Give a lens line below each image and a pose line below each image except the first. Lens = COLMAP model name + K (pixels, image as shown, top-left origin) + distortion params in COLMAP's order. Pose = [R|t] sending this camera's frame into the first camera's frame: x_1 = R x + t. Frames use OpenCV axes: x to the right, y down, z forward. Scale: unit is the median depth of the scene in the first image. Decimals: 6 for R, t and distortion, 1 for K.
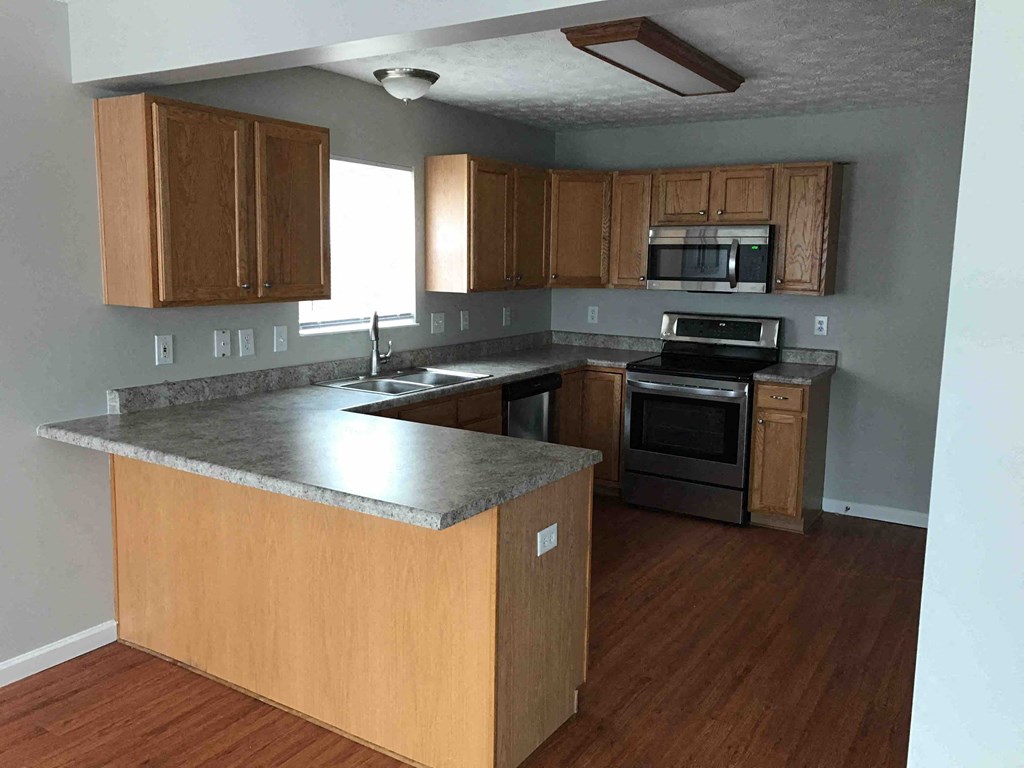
lens RADIAL K [[840.8, 0, 511.1], [0, 840.8, 374.5], [0, 0, 1]] dist [0.009240, -0.003770]
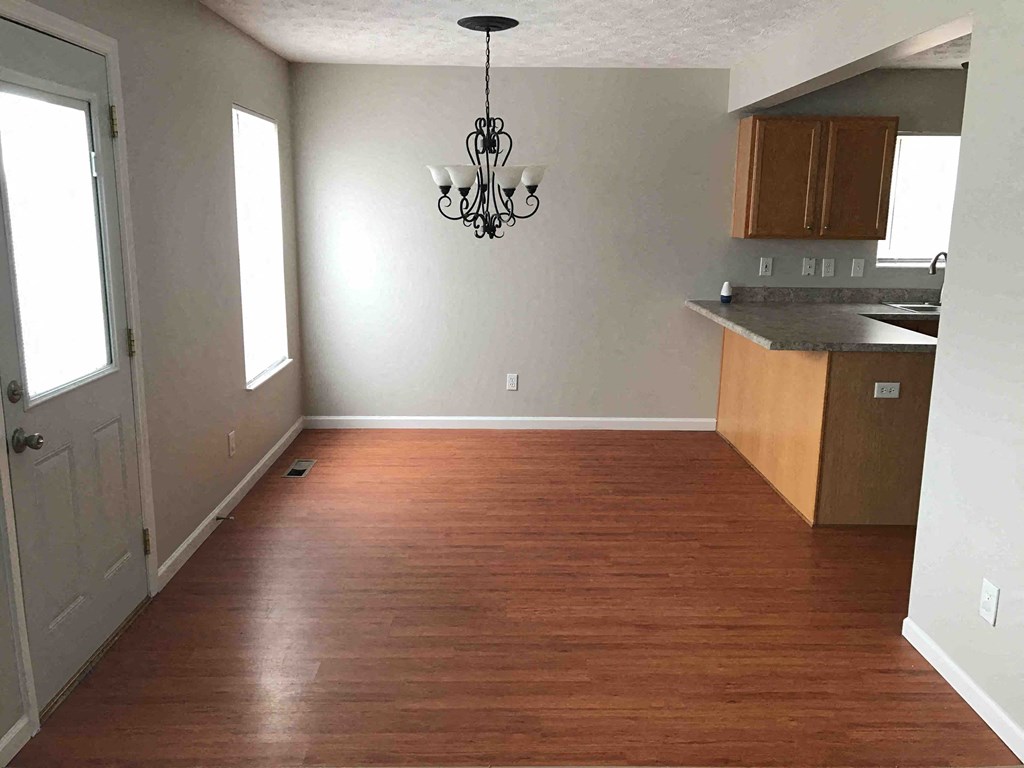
lens RADIAL K [[840.8, 0, 513.5], [0, 840.8, 385.1], [0, 0, 1]] dist [0.009240, -0.003770]
pose [[0.556003, 0.162607, -0.815120, 0.702891], [-0.119104, 0.986143, 0.115482, 0.068589], [0.822603, 0.032876, 0.567665, -0.337260]]
